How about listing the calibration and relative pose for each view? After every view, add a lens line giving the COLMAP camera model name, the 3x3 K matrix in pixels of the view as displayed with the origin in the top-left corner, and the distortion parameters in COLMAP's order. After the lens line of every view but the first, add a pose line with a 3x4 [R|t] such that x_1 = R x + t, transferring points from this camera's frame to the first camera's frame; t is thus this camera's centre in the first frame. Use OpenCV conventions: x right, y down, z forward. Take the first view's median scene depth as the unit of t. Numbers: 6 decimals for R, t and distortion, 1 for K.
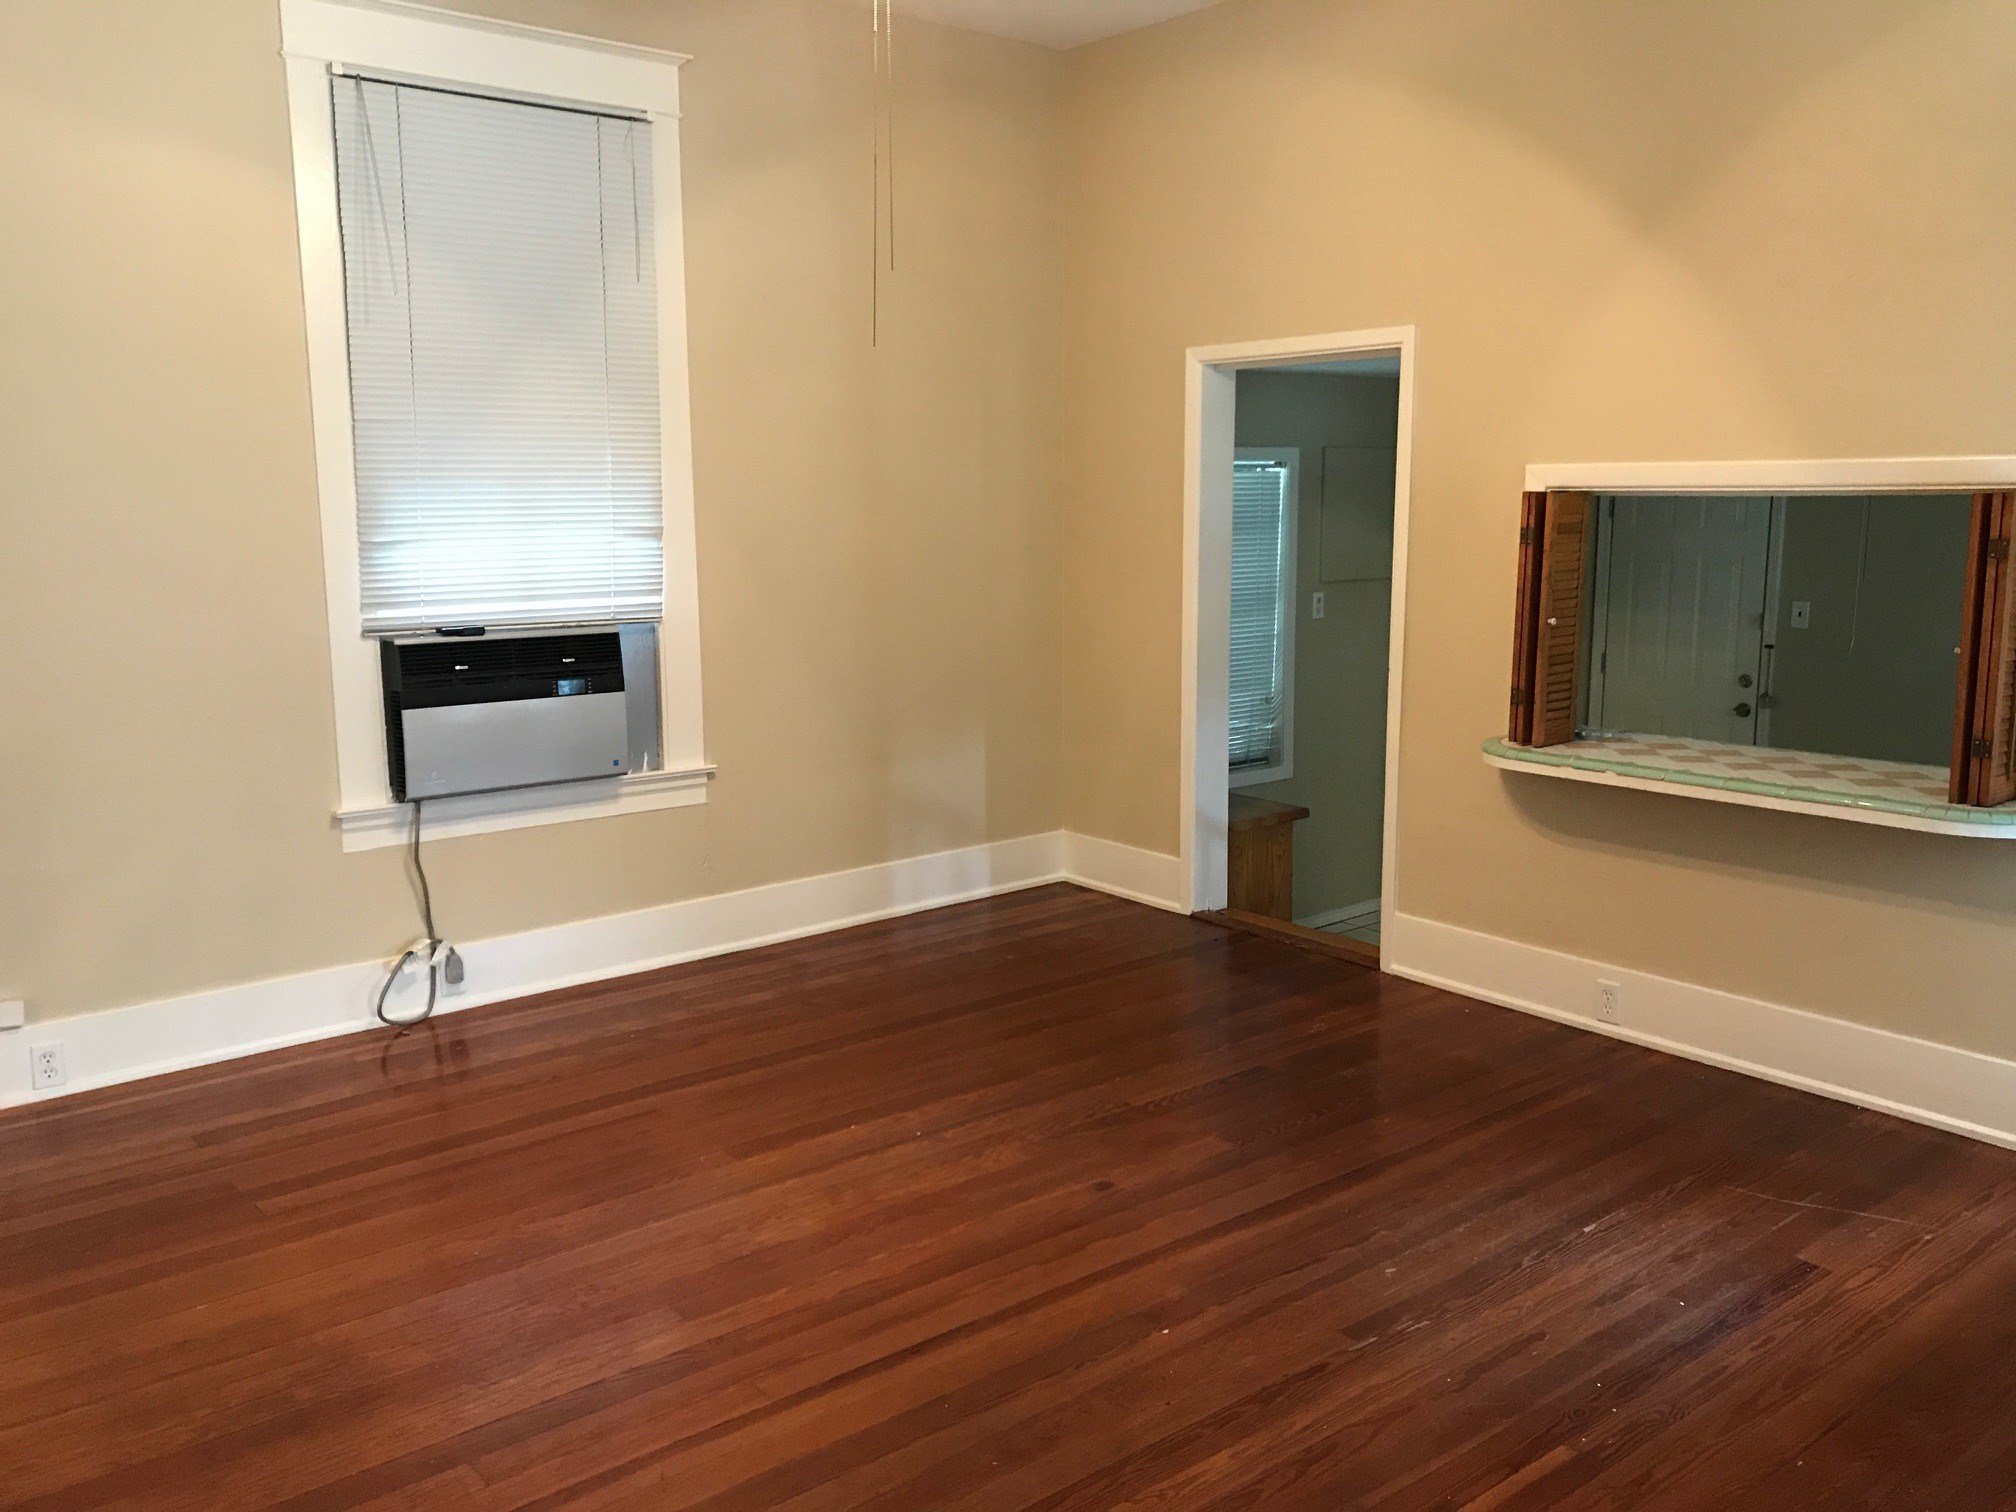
lens RADIAL K [[1653.5, 0, 1013.4], [0, 1653.5, 748.5], [0, 0, 1]] dist [0.039573, -0.041641]
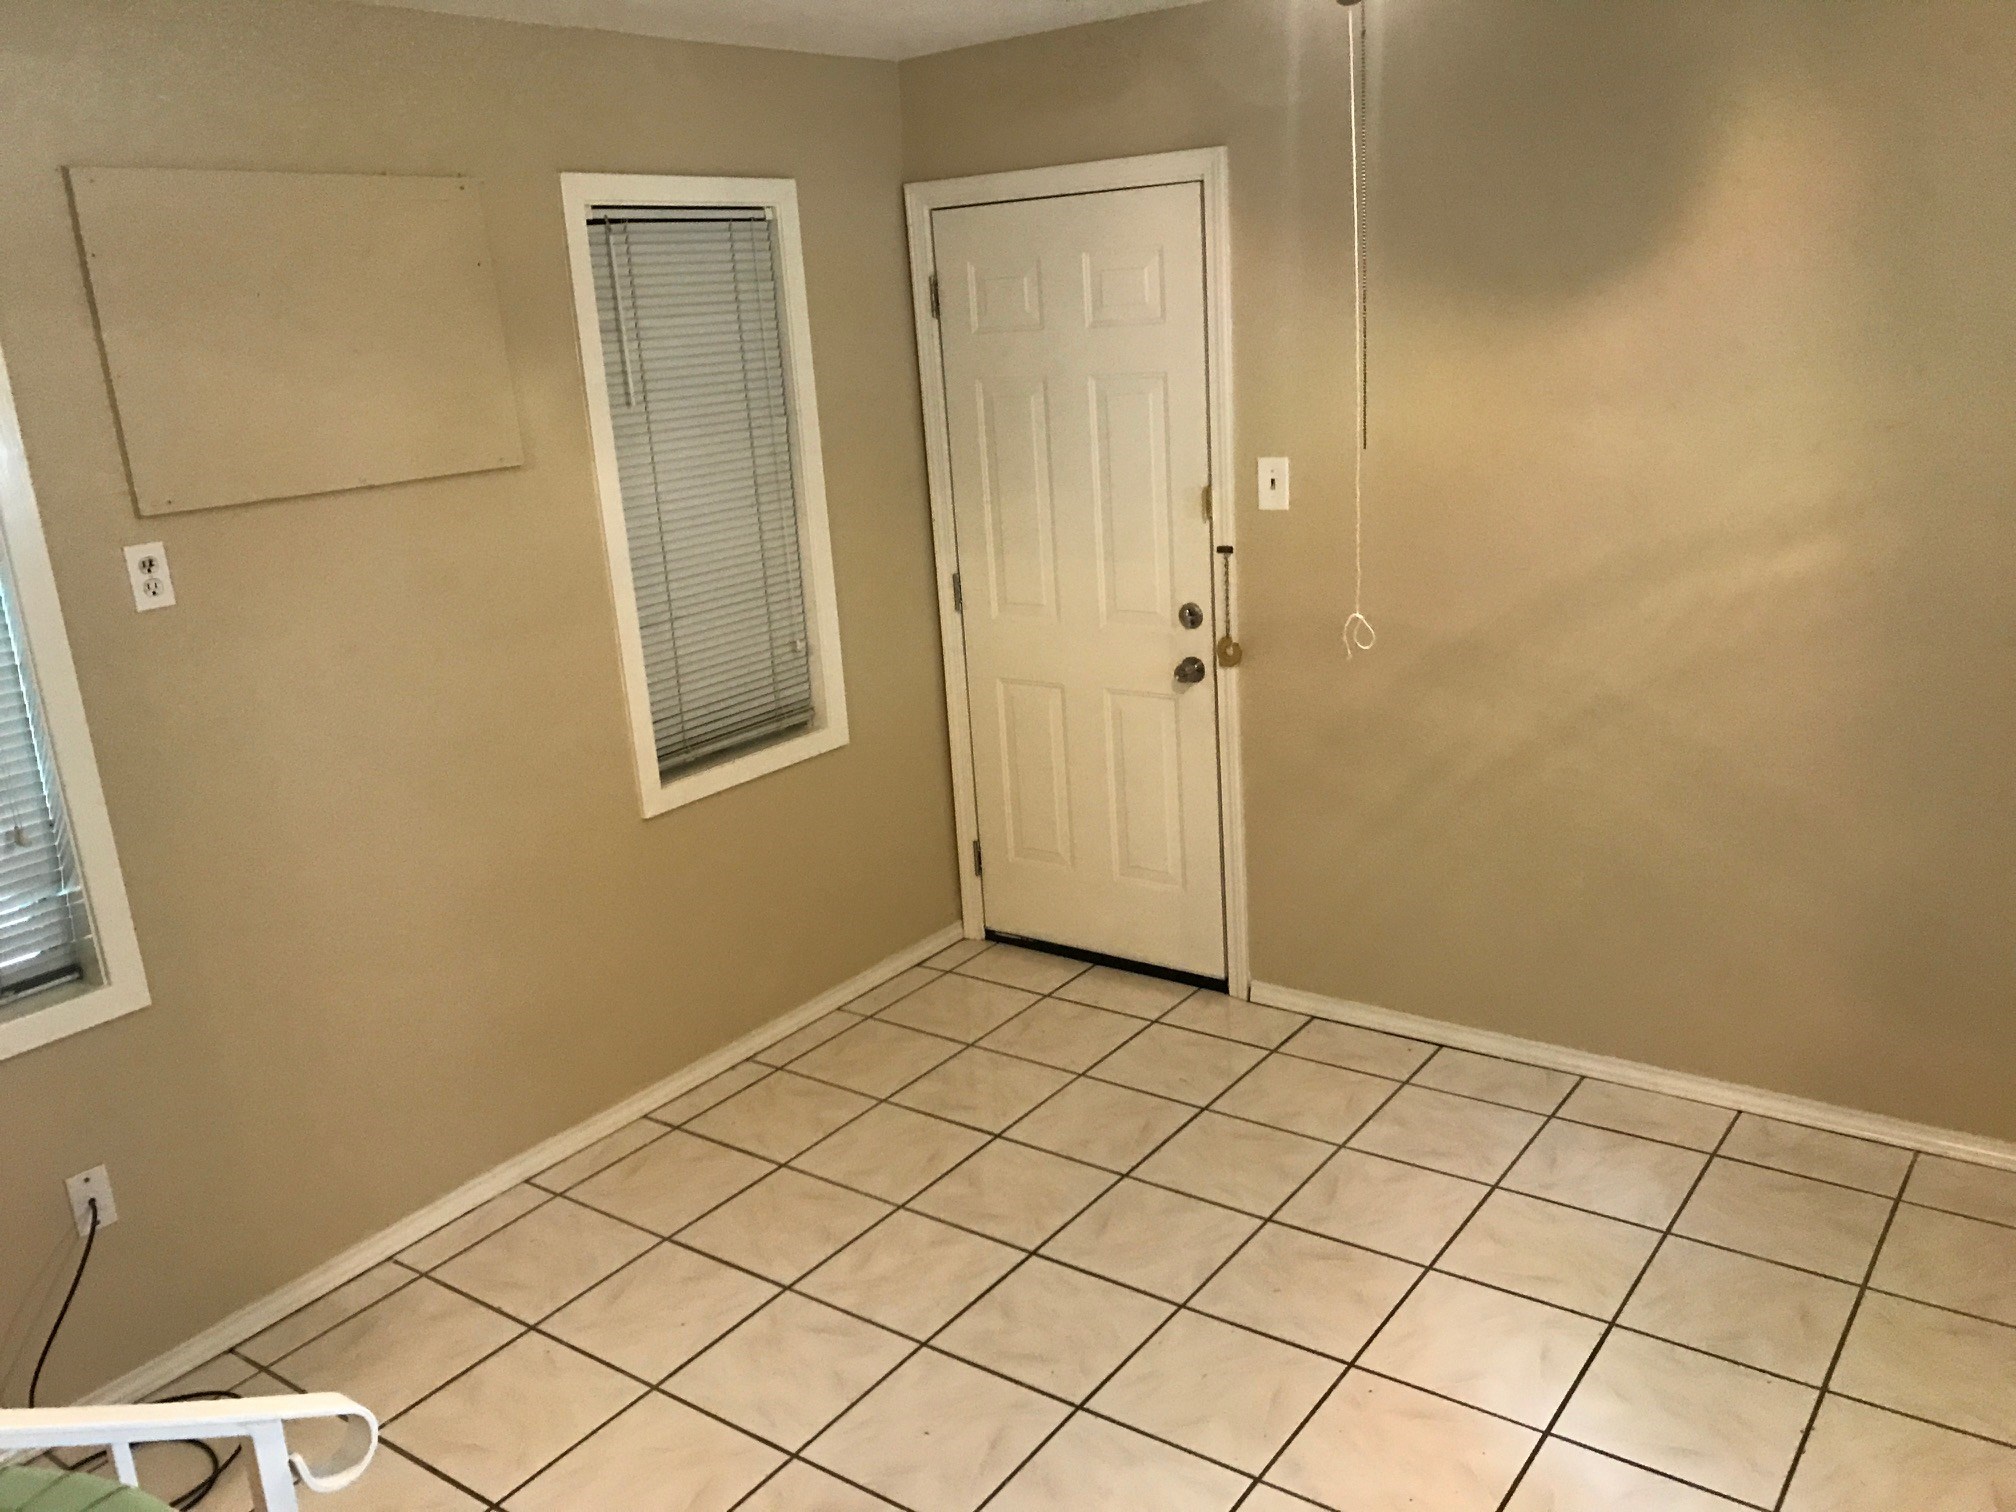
lens RADIAL K [[1648.4, 0, 1009.1], [0, 1648.4, 785.8], [0, 0, 1]] dist [0.001946, -0.000989]
pose [[0.962771, -0.130291, 0.236845, 0.414237], [0.102751, 0.986800, 0.125171, -0.095947], [-0.250027, -0.096175, 0.963450, 0.826120]]
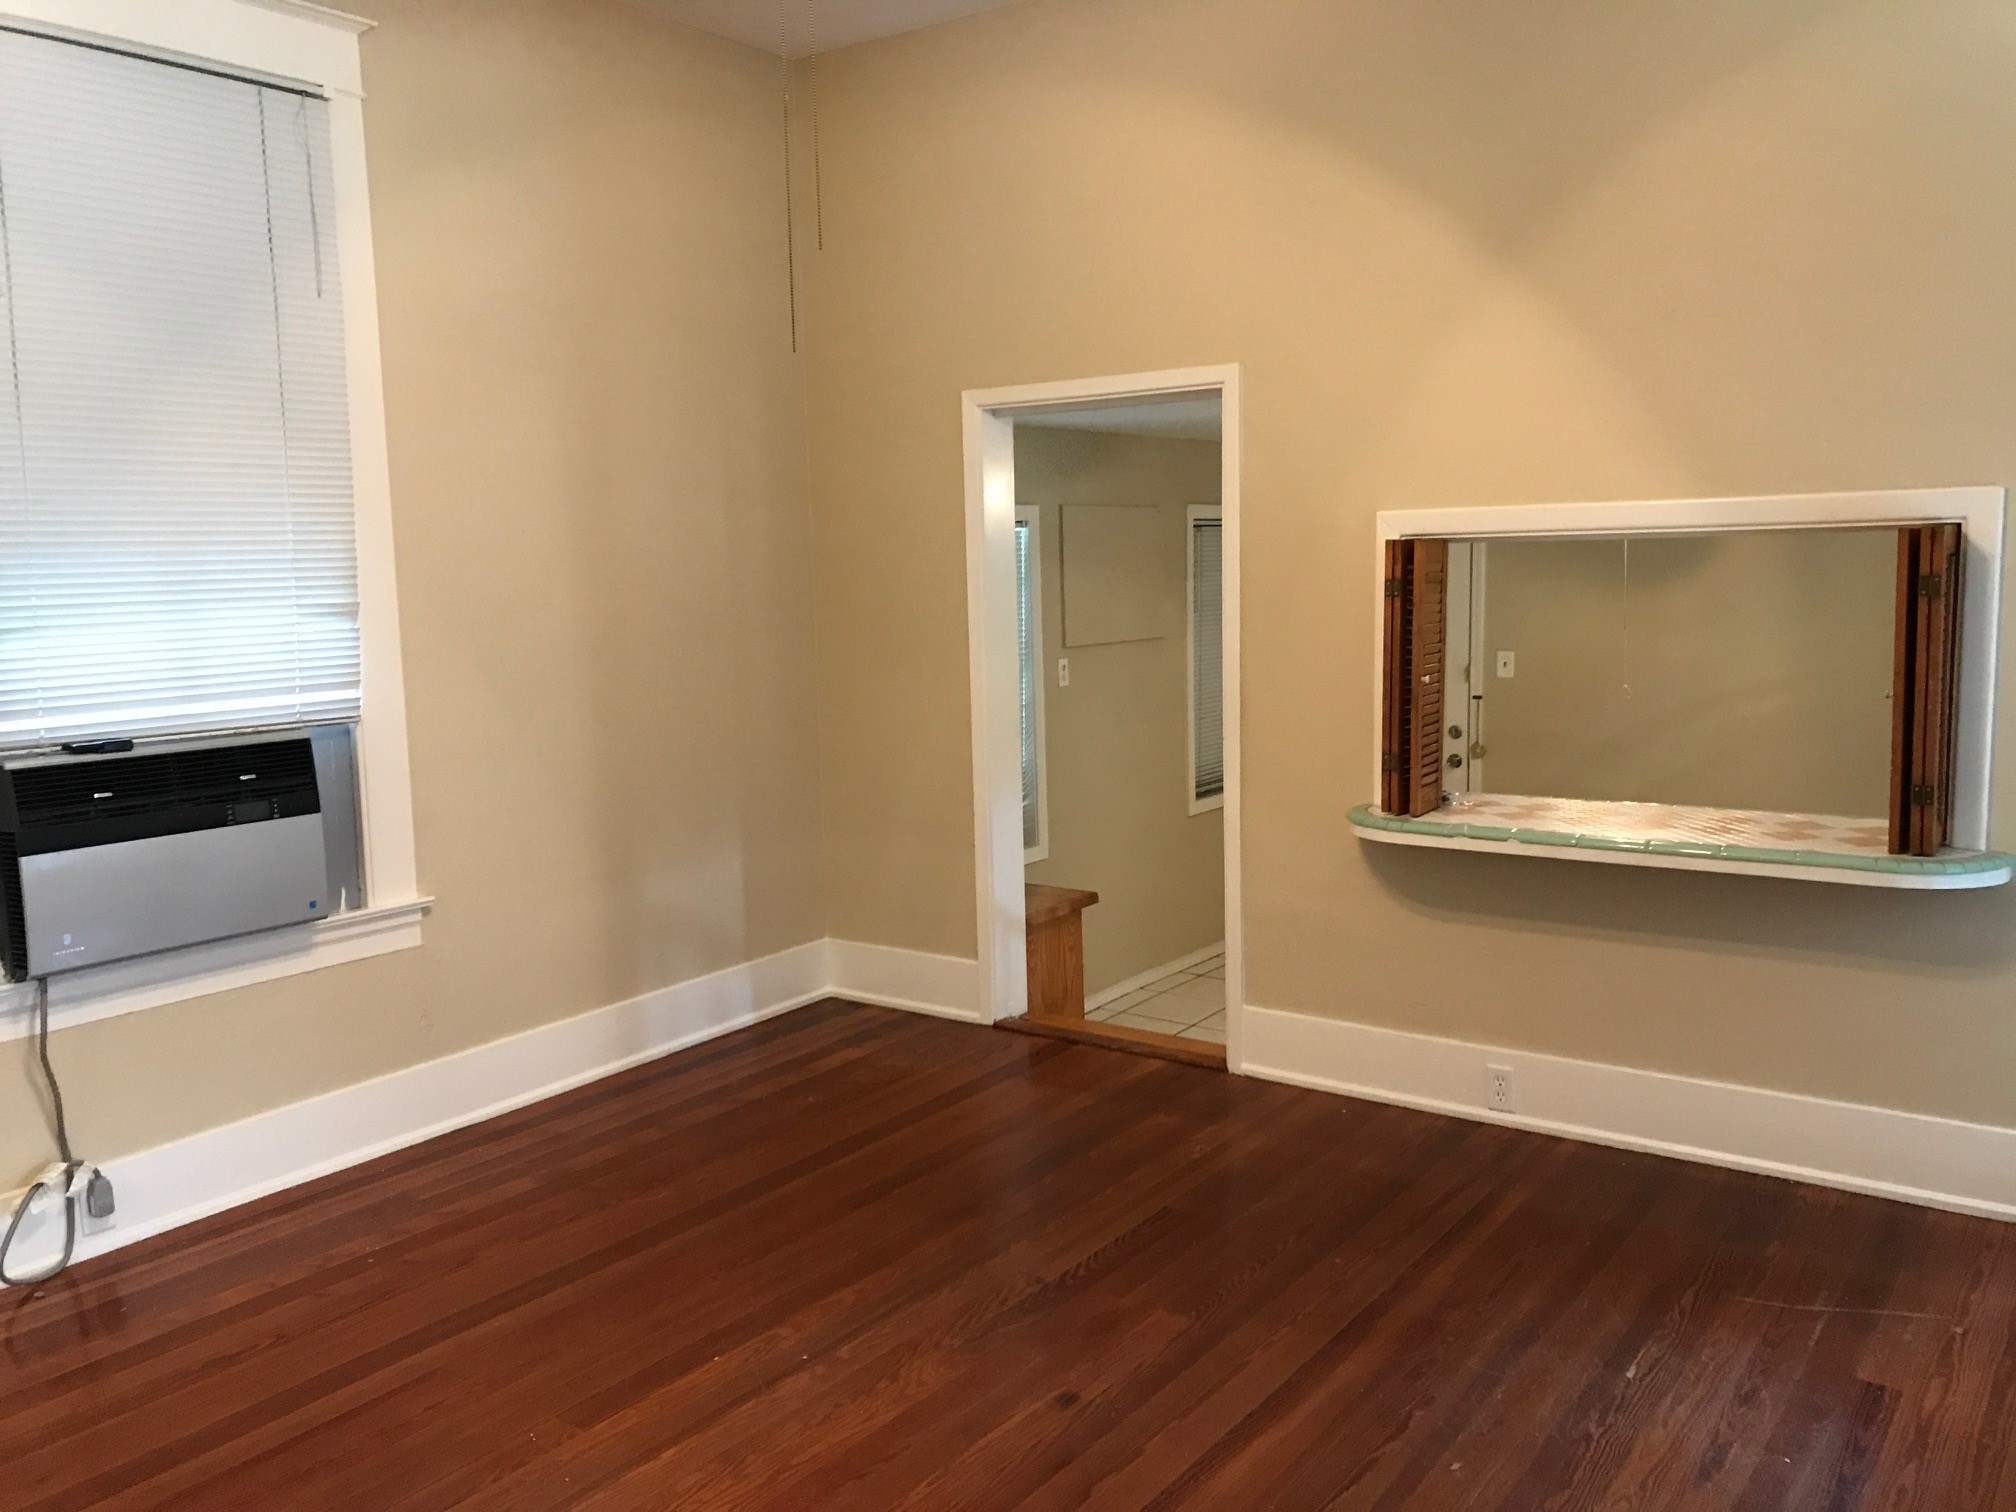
lens RADIAL K [[1653.5, 0, 1013.4], [0, 1653.5, 748.5], [0, 0, 1]] dist [0.039573, -0.041641]
pose [[0.965446, -0.048453, 0.256058, -0.123258], [0.059534, 0.997588, -0.035697, -0.017835], [-0.253711, 0.049707, 0.966002, 0.162013]]
